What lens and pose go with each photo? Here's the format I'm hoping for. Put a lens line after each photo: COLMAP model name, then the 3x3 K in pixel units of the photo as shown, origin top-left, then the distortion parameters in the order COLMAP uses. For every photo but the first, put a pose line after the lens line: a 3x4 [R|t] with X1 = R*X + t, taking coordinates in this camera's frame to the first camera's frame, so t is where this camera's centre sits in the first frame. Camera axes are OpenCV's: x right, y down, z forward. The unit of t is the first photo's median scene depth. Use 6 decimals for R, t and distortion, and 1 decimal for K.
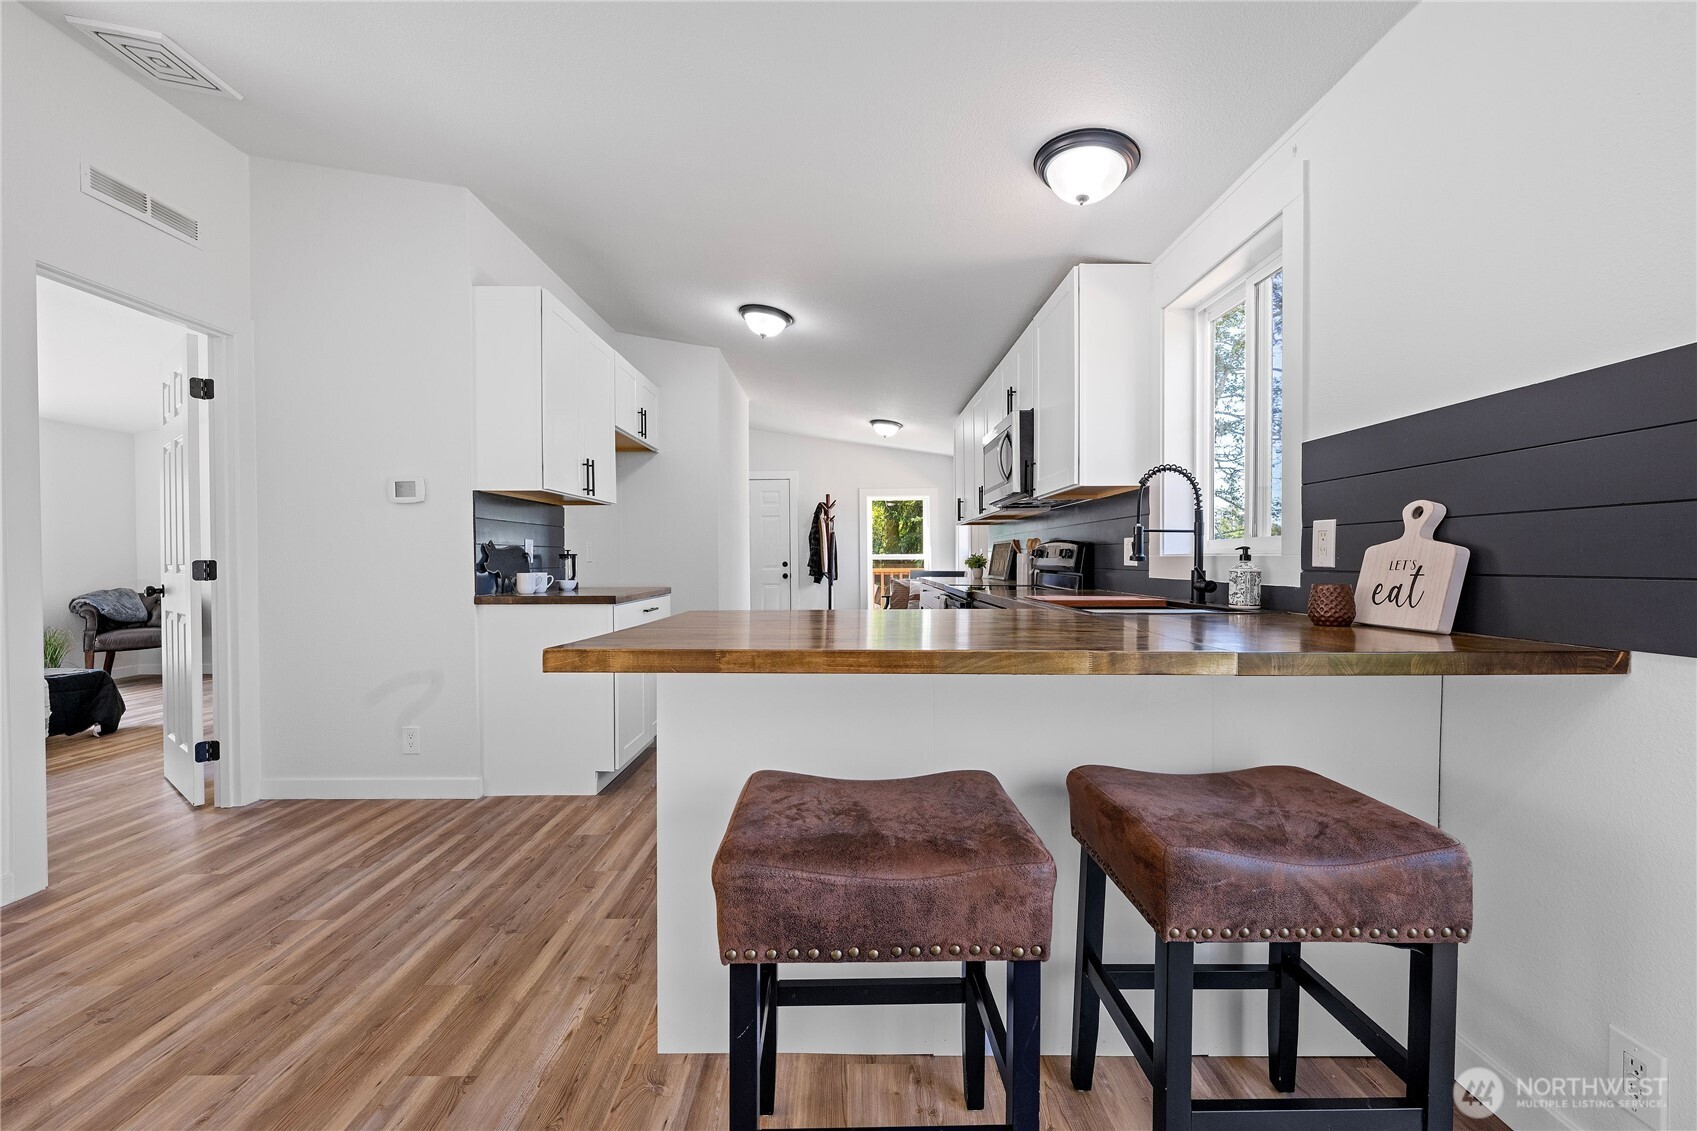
lens RADIAL K [[670.3, 0, 845.6], [0, 670.3, 571.5], [0, 0, 1]] dist [-0.009174, 0.000106]
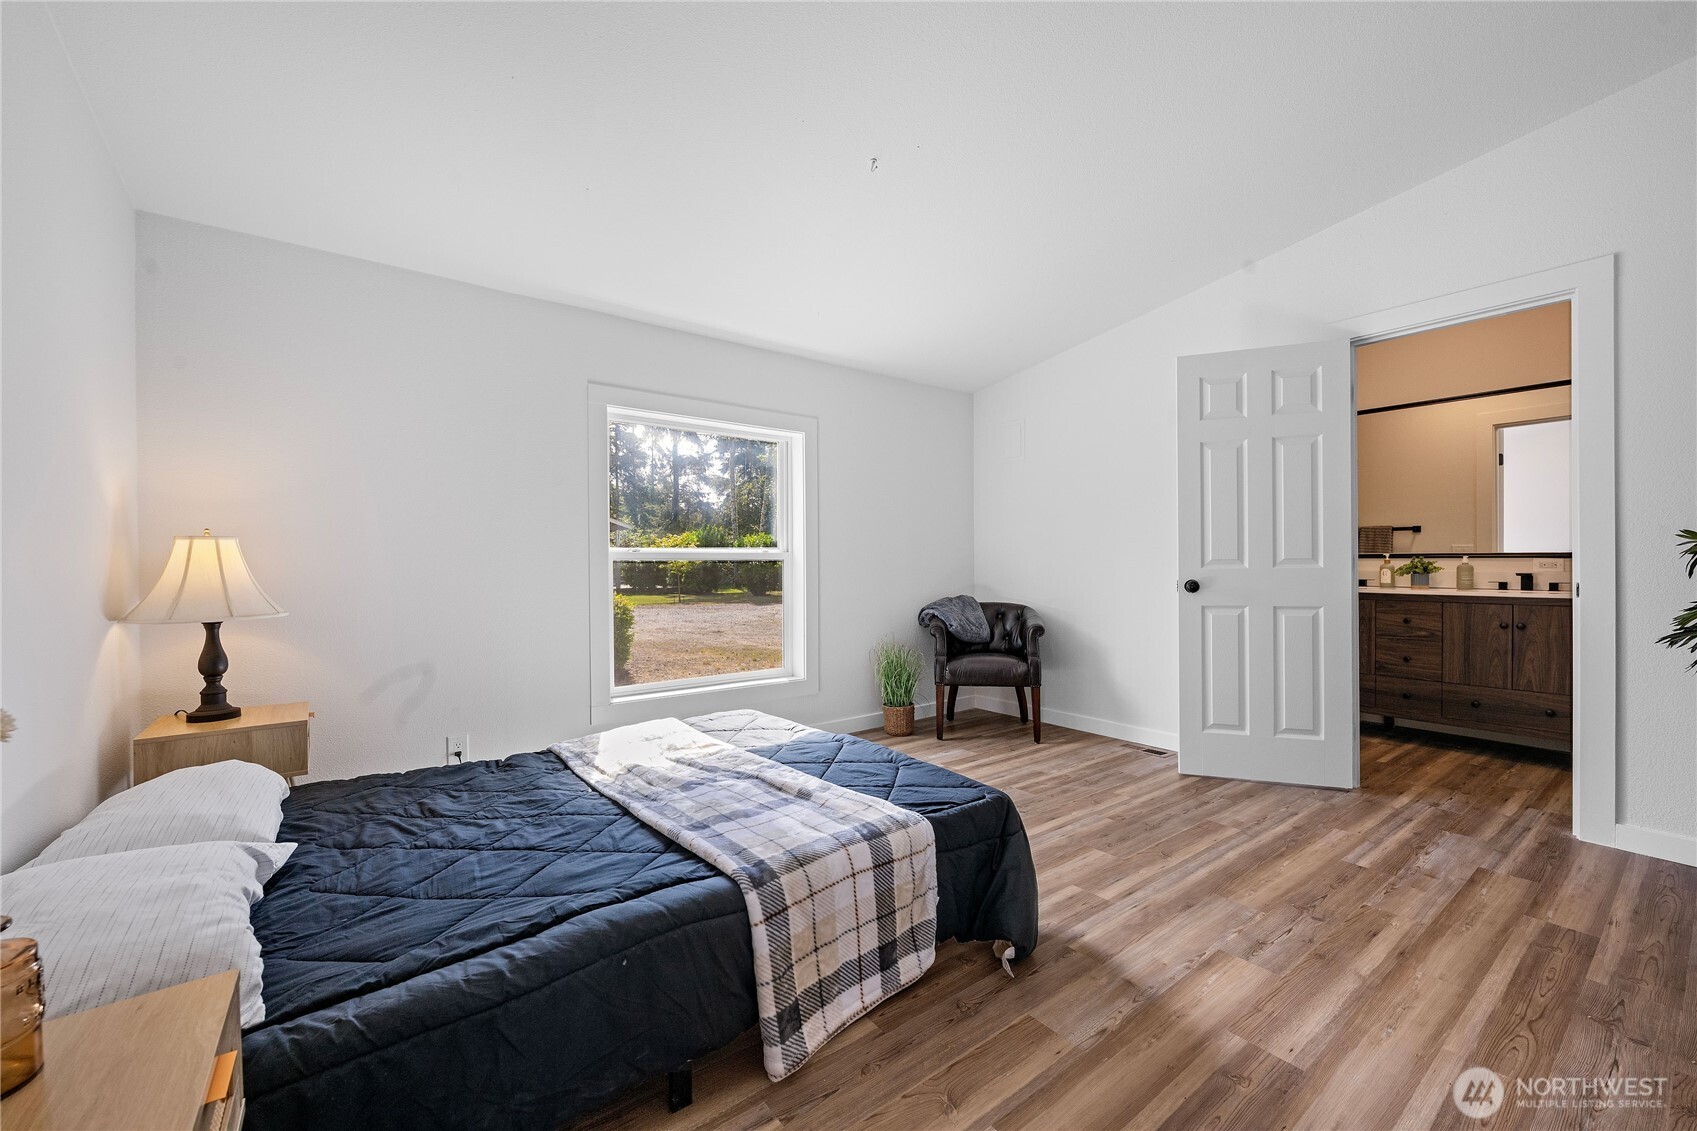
lens RADIAL K [[670.3, 0, 846.1], [0, 670.3, 561.7], [0, 0, 1]] dist [-0.009174, 0.000106]
pose [[0.599211, 0.002146, -0.800588, -1.932697], [-0.015227, 0.999846, -0.008717, -0.014284], [0.800446, 0.017414, 0.599151, 1.497121]]
